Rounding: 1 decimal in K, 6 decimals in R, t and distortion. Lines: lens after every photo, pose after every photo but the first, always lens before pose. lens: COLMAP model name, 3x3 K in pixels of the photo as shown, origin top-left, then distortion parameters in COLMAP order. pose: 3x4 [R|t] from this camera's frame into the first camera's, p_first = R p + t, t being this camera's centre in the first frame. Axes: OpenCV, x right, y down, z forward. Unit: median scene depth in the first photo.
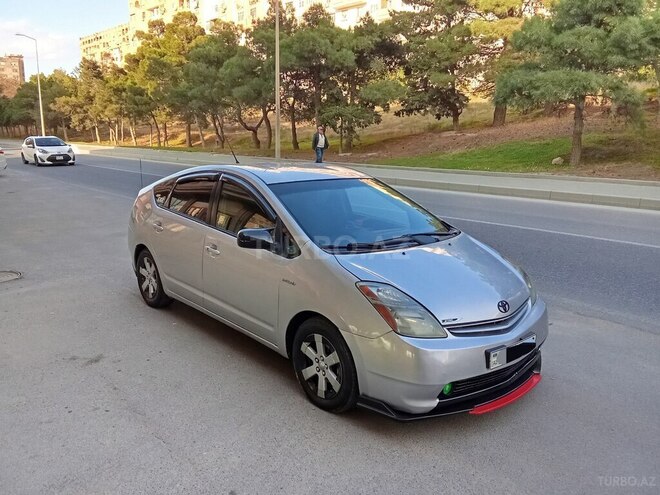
lens RADIAL K [[542.5, 0, 335.6], [0, 542.5, 251.3], [0, 0, 1]] dist [0.067770, -0.102329]
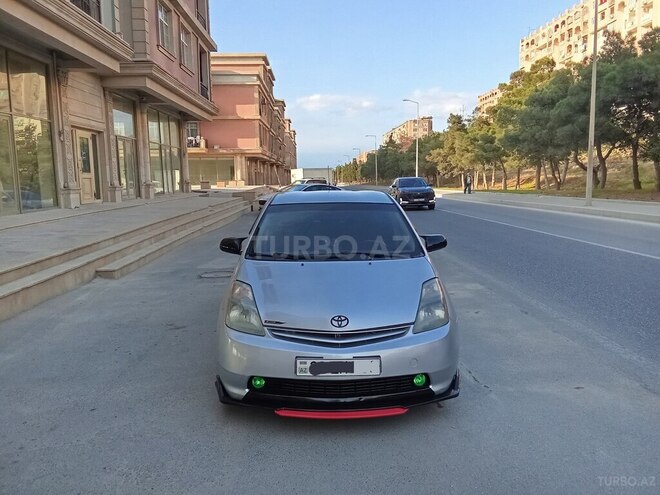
lens RADIAL K [[533.2, 0, 335.5], [0, 533.2, 251.5], [0, 0, 1]] dist [0.088387, -0.139506]
pose [[0.757677, 0.065837, -0.649300, 0.207494], [-0.118267, 0.992278, -0.037394, 0.002337], [0.641824, 0.105123, 0.759613, 0.052423]]
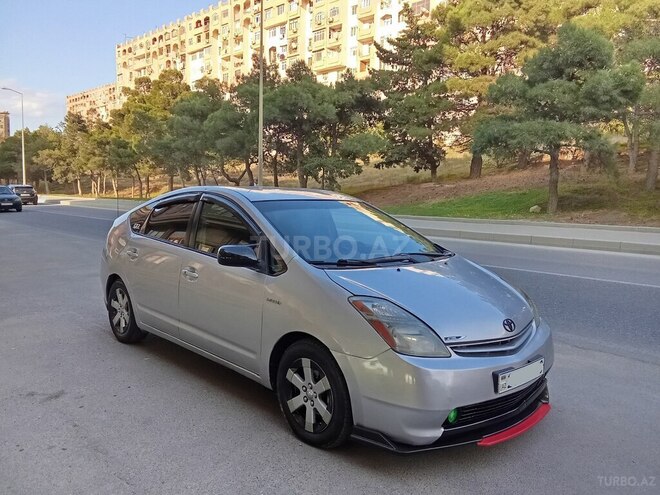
lens RADIAL K [[533.2, 0, 336.1], [0, 533.2, 251.6], [0, 0, 1]] dist [0.088387, -0.139506]
pose [[0.999273, 0.001906, 0.038087, -0.003857], [0.001972, 0.994832, -0.101517, 0.015360], [-0.038084, 0.101518, 0.994104, 0.022501]]
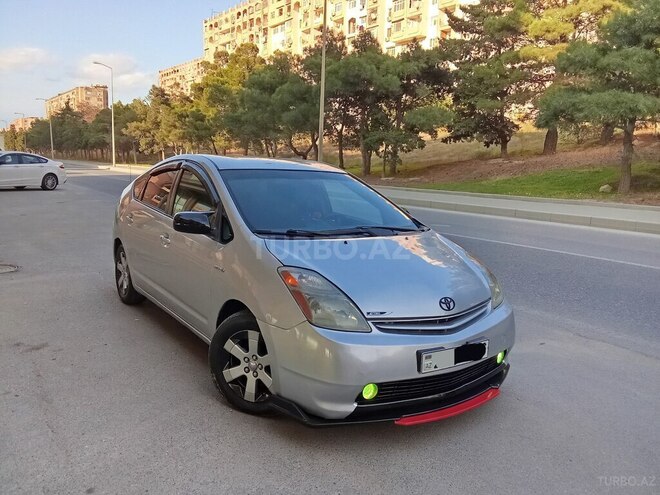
lens RADIAL K [[533.2, 0, 339.7], [0, 533.2, 251.5], [0, 0, 1]] dist [0.088387, -0.139506]
pose [[0.993634, 0.041015, -0.104922, 0.049573], [-0.046823, 0.997469, -0.053503, 0.015839], [0.102462, 0.058076, 0.993040, 0.028336]]
